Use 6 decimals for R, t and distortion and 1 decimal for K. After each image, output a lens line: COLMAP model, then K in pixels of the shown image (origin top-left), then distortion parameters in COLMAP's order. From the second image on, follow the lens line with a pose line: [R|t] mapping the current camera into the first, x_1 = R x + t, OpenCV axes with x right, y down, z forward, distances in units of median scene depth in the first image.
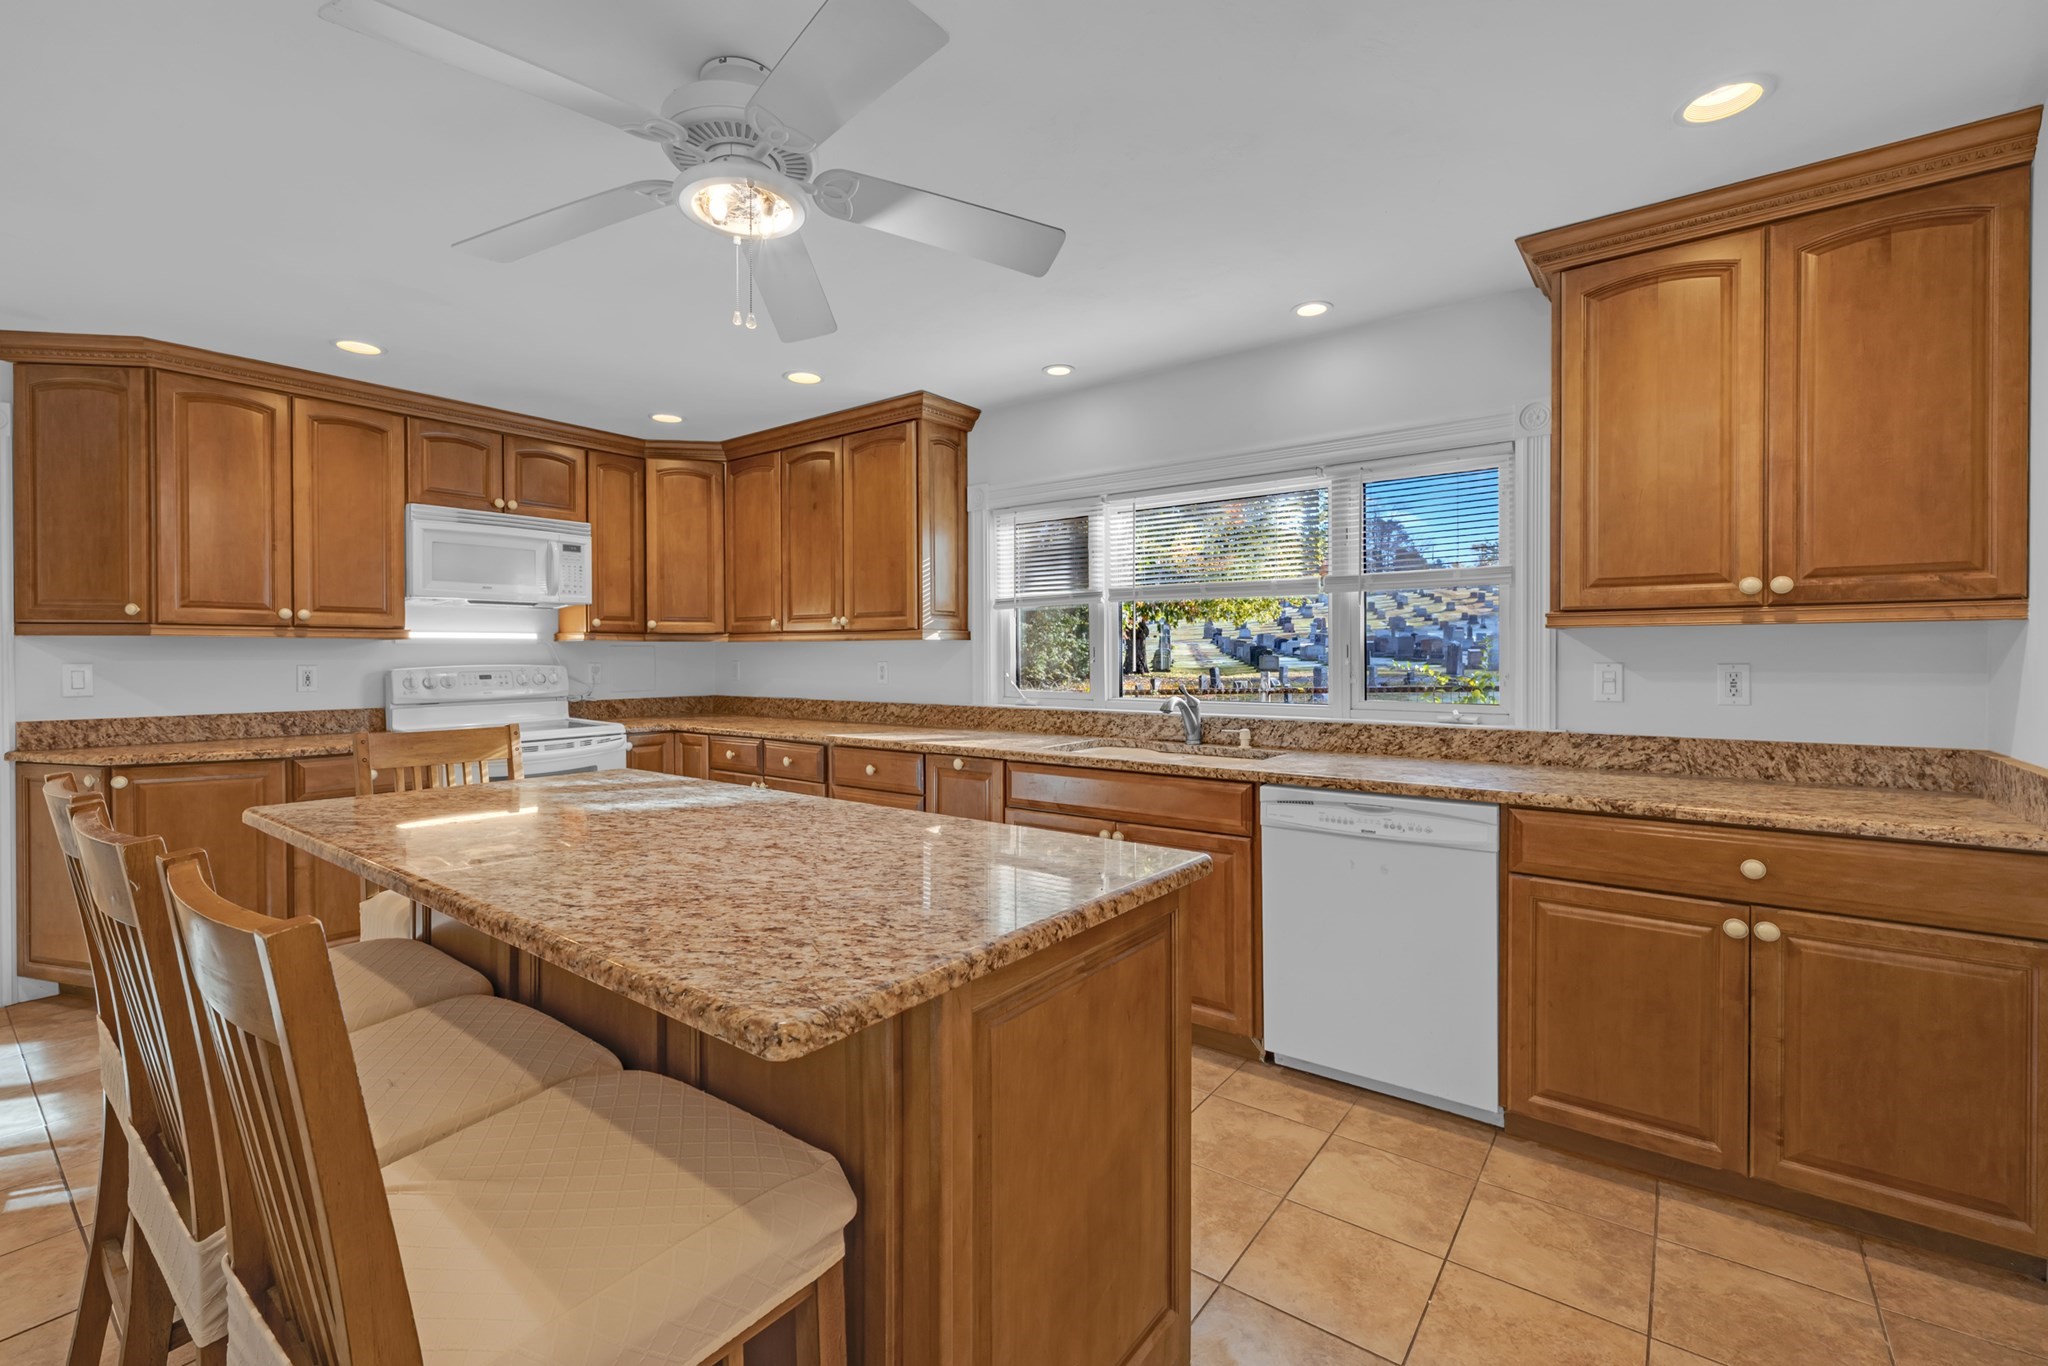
lens RADIAL K [[849.6, 0, 1006.2], [0, 849.6, 664.1], [0, 0, 1]] dist [-0.001014, 0.000163]
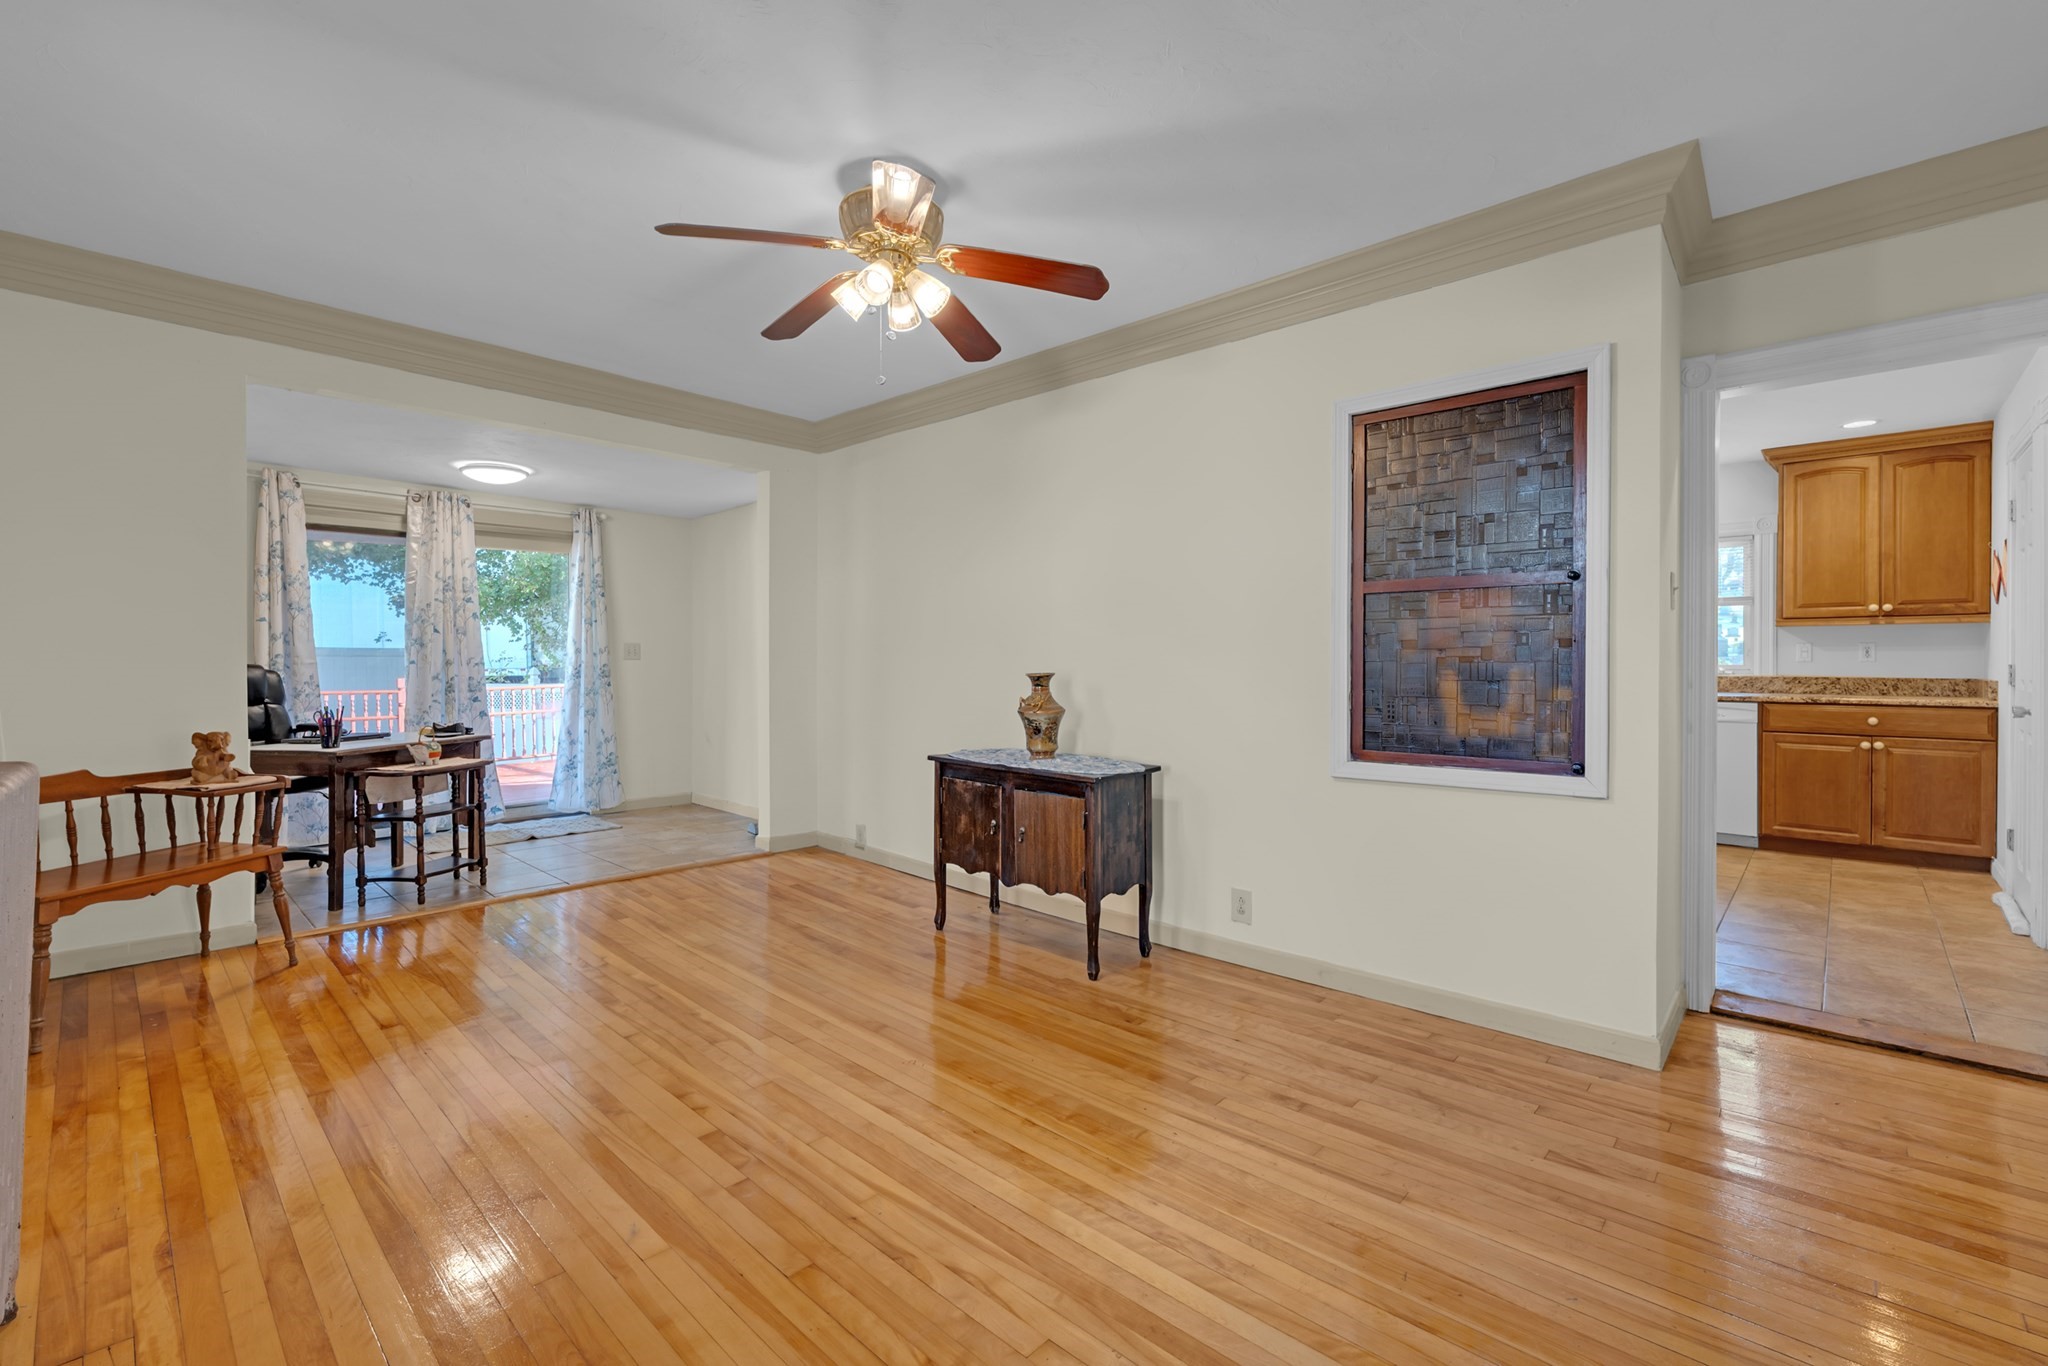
lens RADIAL K [[882.3, 0, 1024.1], [0, 882.3, 664.2], [0, 0, 1]] dist [0.001302, 0.000254]
pose [[0.997690, 0.000924, -0.067918, -1.246551], [-0.001053, 0.999998, -0.001856, 0.068112], [0.067917, 0.001923, 0.997689, -1.530931]]
